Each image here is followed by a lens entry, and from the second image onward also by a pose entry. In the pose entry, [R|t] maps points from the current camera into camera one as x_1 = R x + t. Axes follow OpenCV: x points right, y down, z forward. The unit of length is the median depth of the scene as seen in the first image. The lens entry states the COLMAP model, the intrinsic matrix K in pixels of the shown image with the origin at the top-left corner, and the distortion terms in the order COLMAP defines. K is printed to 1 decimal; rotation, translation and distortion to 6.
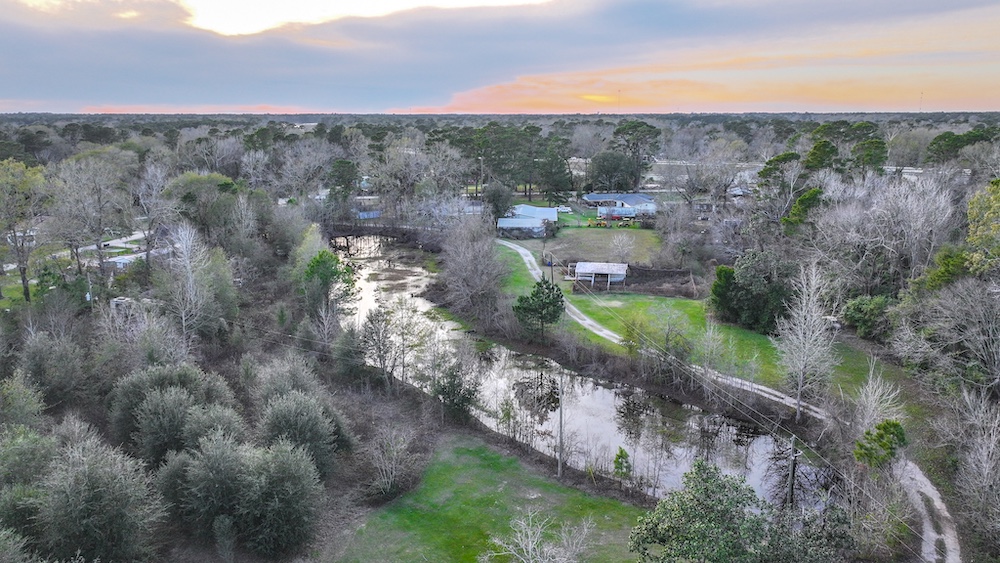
lens RADIAL K [[702.4, 0, 503.8], [0, 702.4, 277.0], [0, 0, 1]] dist [0.005247, 0.006188]
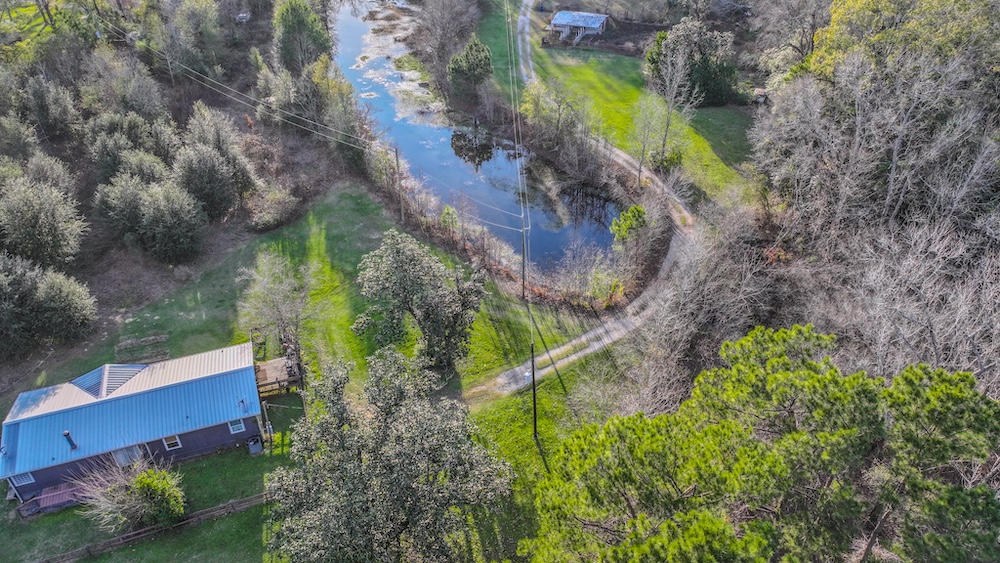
lens RADIAL K [[702.4, 0, 503.8], [0, 702.4, 277.0], [0, 0, 1]] dist [0.005247, 0.006188]
pose [[0.985385, 0.100856, -0.137273, 0.262809], [-0.039513, 0.919229, 0.391735, -0.081852], [0.165694, -0.380586, 0.909780, -0.107049]]
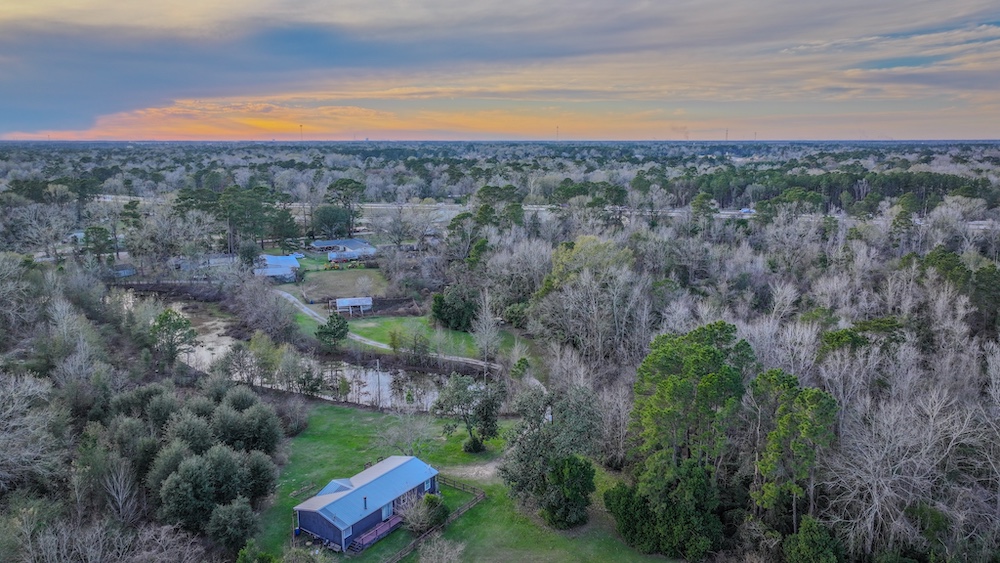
lens RADIAL K [[702.4, 0, 503.8], [0, 702.4, 277.0], [0, 0, 1]] dist [0.005247, 0.006188]
pose [[0.902957, -0.080373, 0.422148, -0.241974], [0.095057, 0.995376, -0.013813, -0.018179], [-0.419085, 0.052600, 0.906422, -0.569321]]
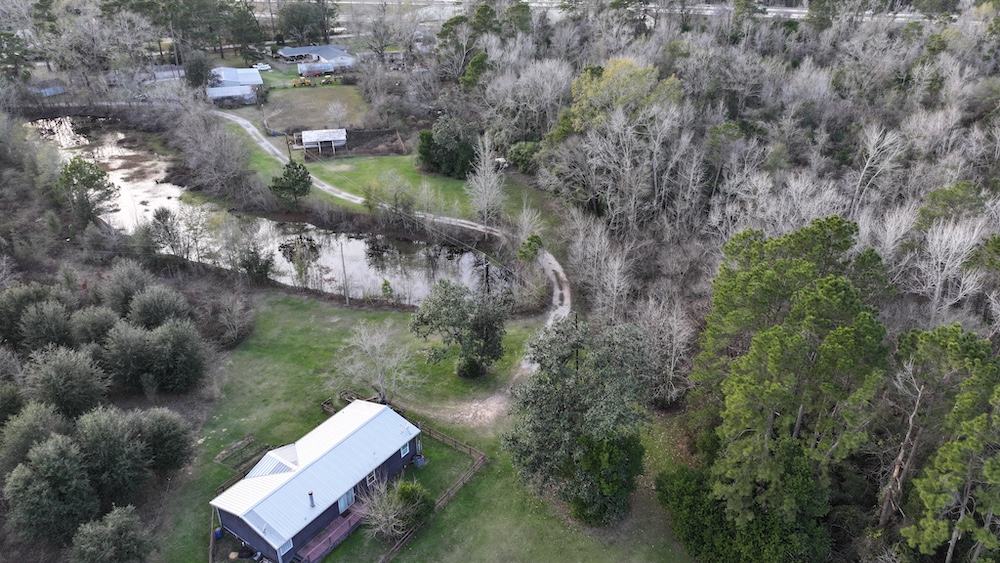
lens RADIAL K [[702.4, 0, 503.8], [0, 702.4, 277.0], [0, 0, 1]] dist [0.005247, 0.006188]
pose [[0.903343, -0.193726, 0.382678, -0.110418], [0.094147, 0.959988, 0.263740, -0.086211], [-0.418459, -0.202219, 0.885437, -0.285413]]
